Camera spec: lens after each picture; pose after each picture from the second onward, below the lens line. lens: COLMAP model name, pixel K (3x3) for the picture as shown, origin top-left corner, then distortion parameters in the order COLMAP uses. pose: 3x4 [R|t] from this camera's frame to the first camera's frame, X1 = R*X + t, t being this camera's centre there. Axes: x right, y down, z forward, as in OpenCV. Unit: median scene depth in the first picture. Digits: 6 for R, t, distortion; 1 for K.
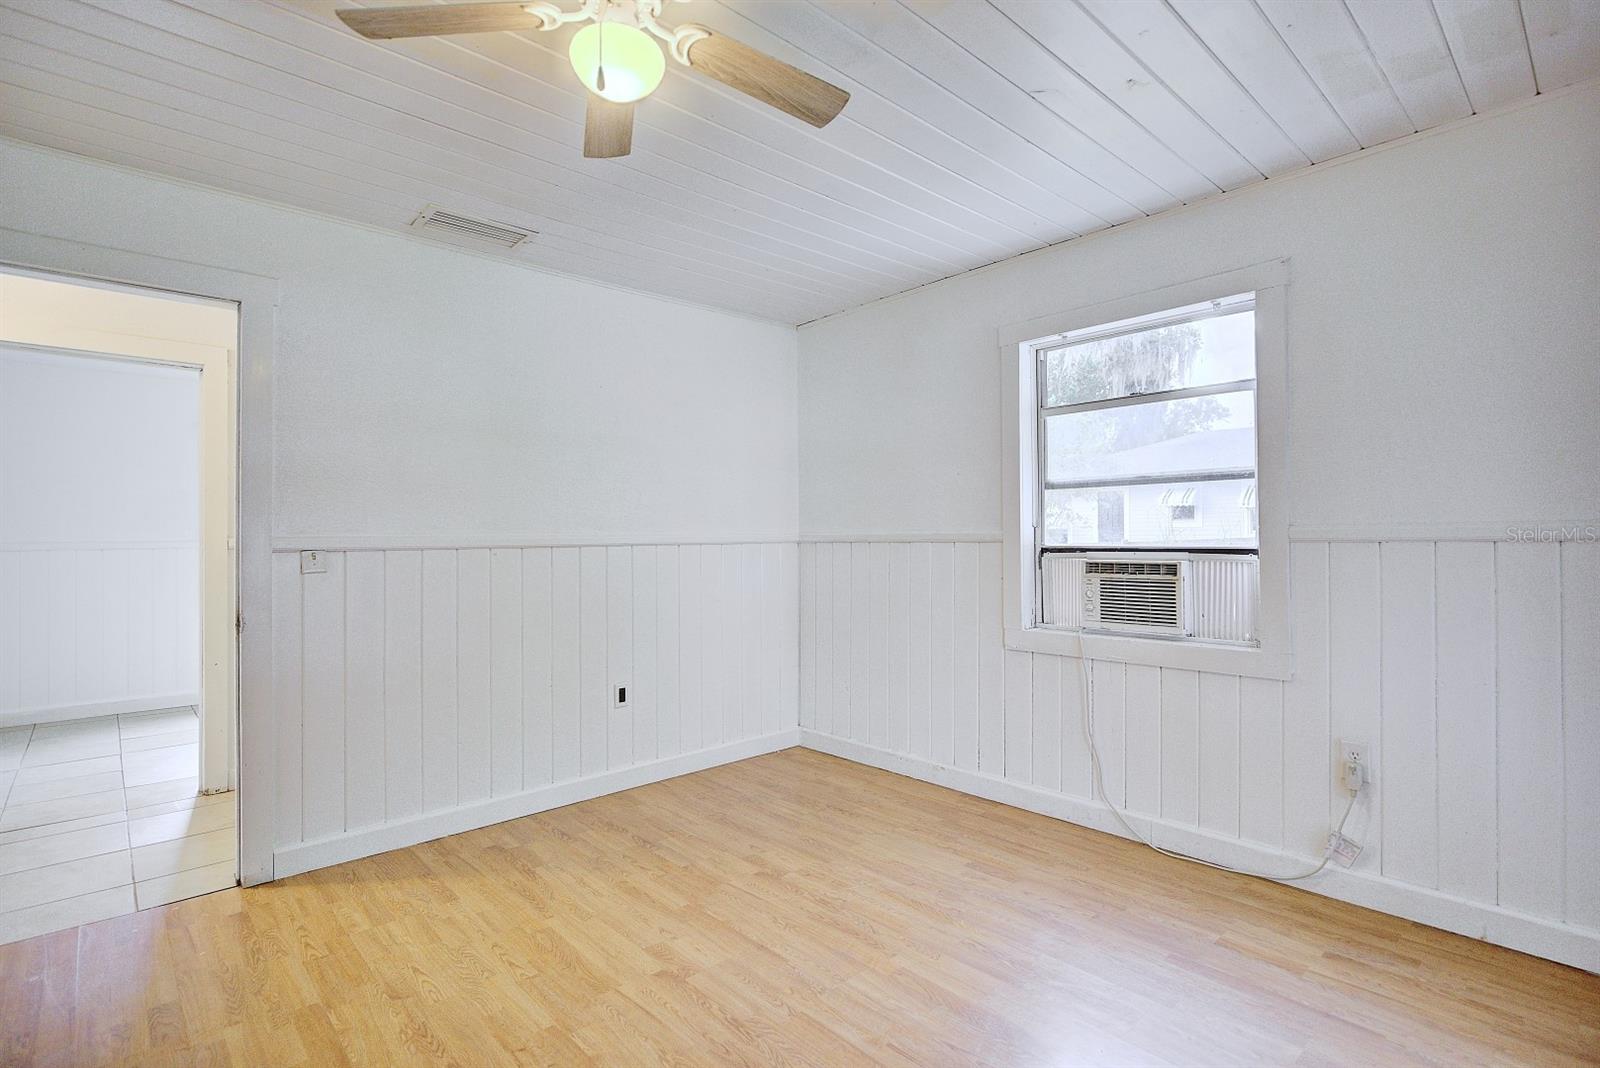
lens RADIAL K [[763.7, 0, 793.8], [0, 763.7, 532.4], [0, 0, 1]] dist [0.001597, -0.000087]
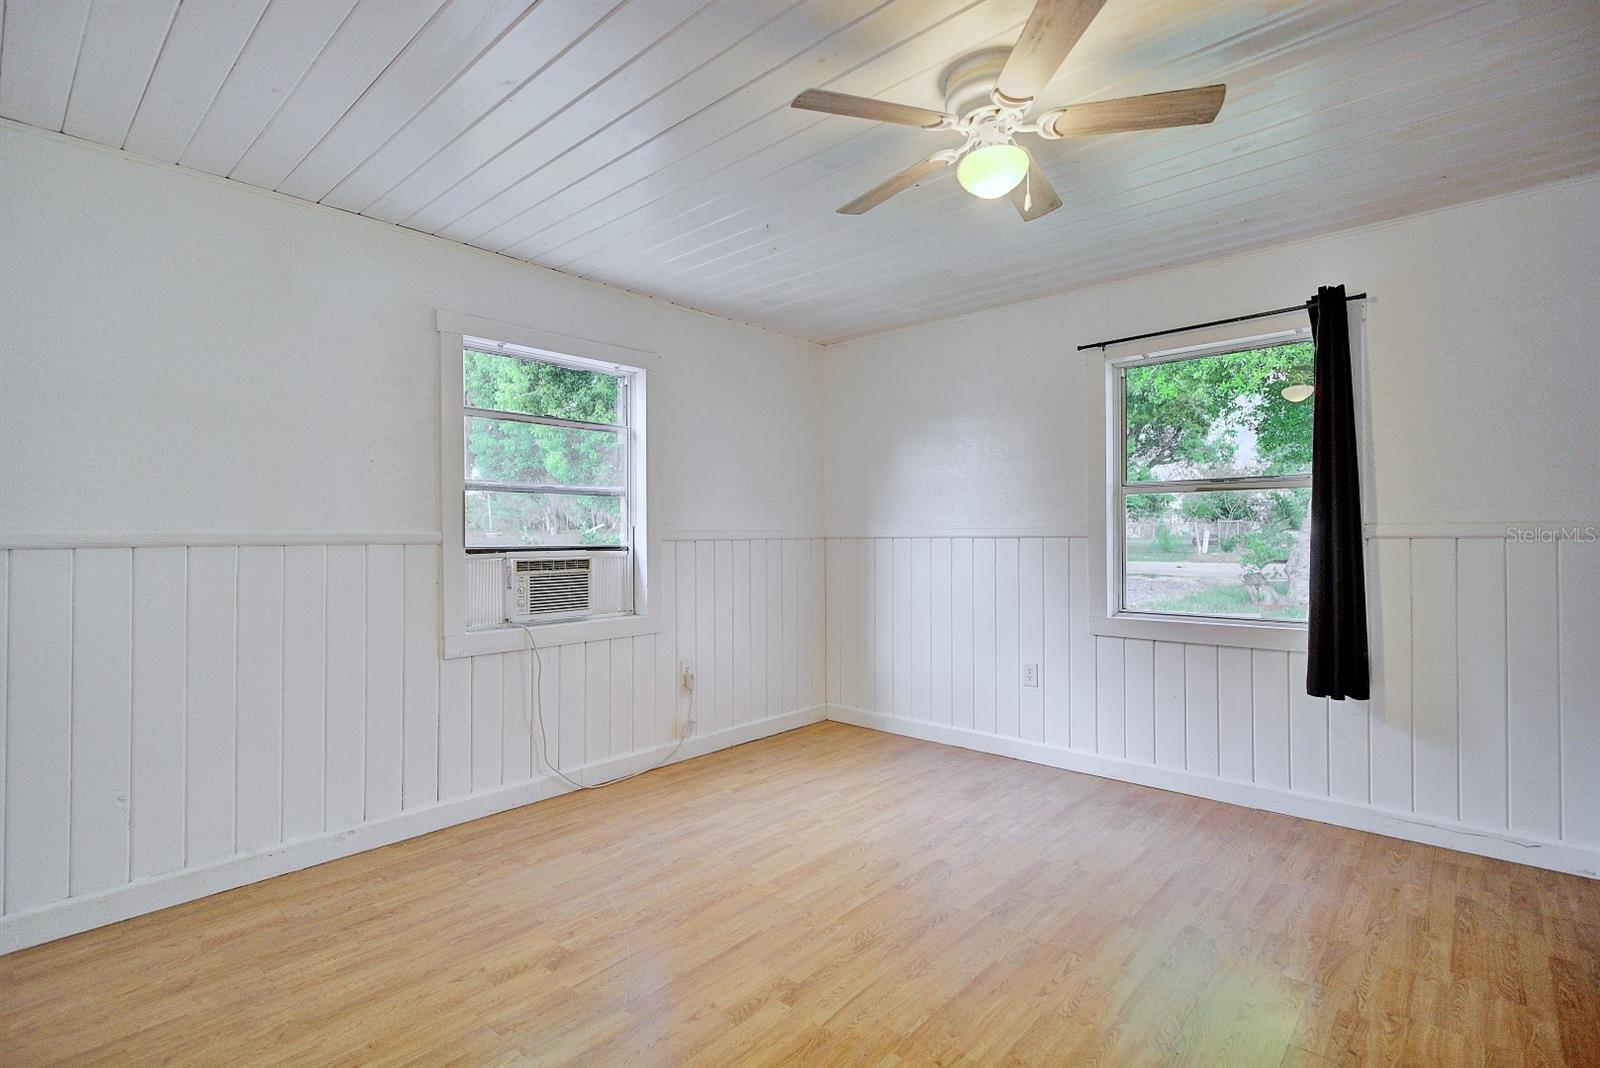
lens RADIAL K [[763.7, 0, 793.8], [0, 763.7, 532.4], [0, 0, 1]] dist [0.001597, -0.000087]
pose [[-0.091649, 0.015083, 0.995677, -0.799680], [0.001992, 0.999886, -0.014964, 0.016445], [-0.995789, 0.000612, -0.091669, 0.779626]]
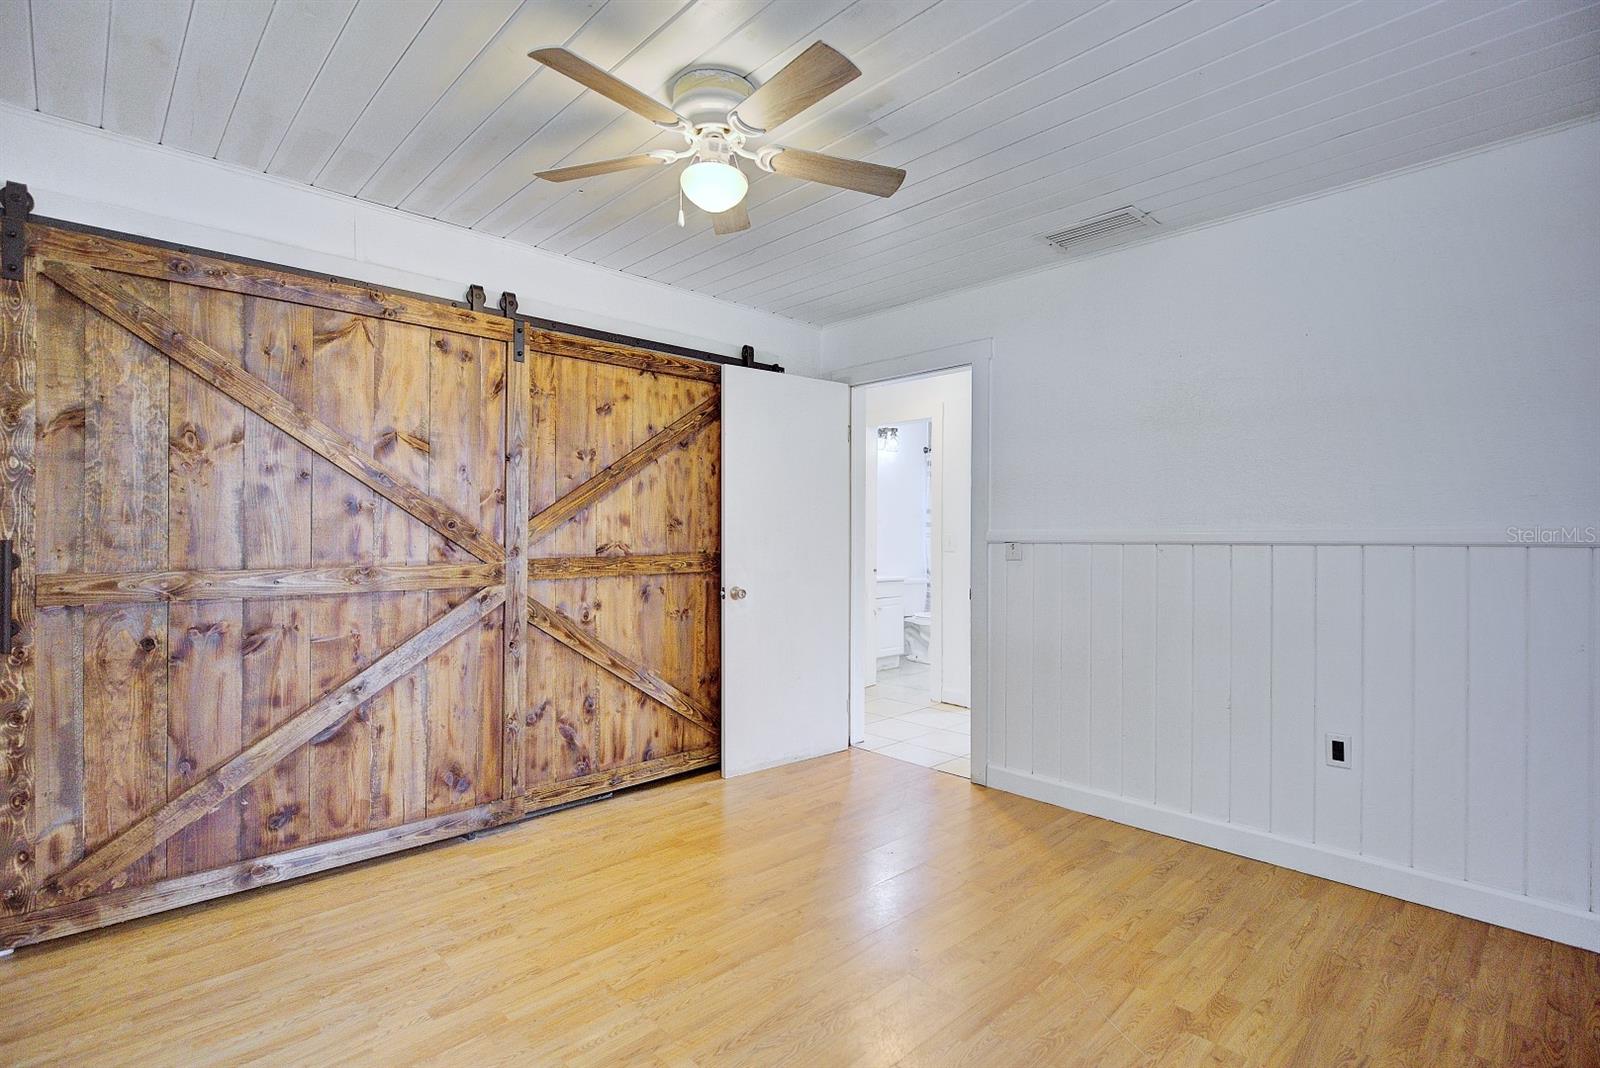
lens RADIAL K [[751.6, 0, 800.0], [0, 751.6, 534.0], [0, 0, 1]] dist [-0.001198, -0.001203]
pose [[0.032680, 0.005341, -0.999452, 0.594632], [0.003416, 0.999979, 0.005455, 0.001660], [0.999460, -0.003593, 0.032661, 0.590394]]
